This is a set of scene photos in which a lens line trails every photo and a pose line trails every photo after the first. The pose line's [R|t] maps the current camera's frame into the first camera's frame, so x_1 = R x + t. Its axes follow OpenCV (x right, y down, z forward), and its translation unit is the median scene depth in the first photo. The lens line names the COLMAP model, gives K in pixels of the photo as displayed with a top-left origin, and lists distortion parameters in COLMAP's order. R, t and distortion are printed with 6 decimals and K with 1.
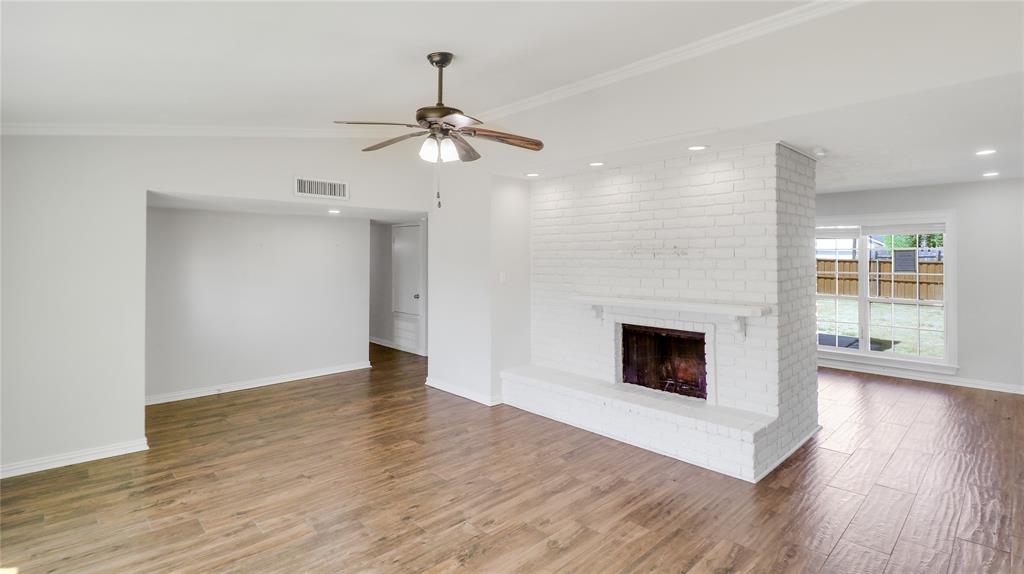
lens RADIAL K [[465.6, 0, 520.2], [0, 465.6, 269.6], [0, 0, 1]] dist [-0.041155, -0.000215]
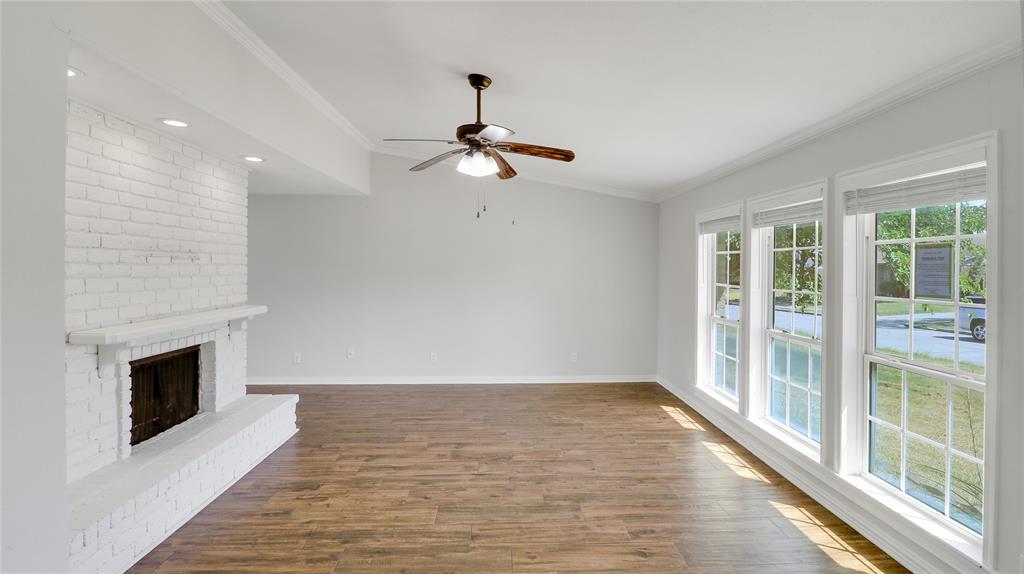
lens RADIAL K [[465.6, 0, 520.2], [0, 465.6, 269.6], [0, 0, 1]] dist [-0.041155, -0.000215]
pose [[-0.733071, -0.013259, 0.680022, -1.029030], [0.007438, 0.999594, 0.027508, -0.047280], [-0.680111, 0.025223, -0.732675, 1.781575]]
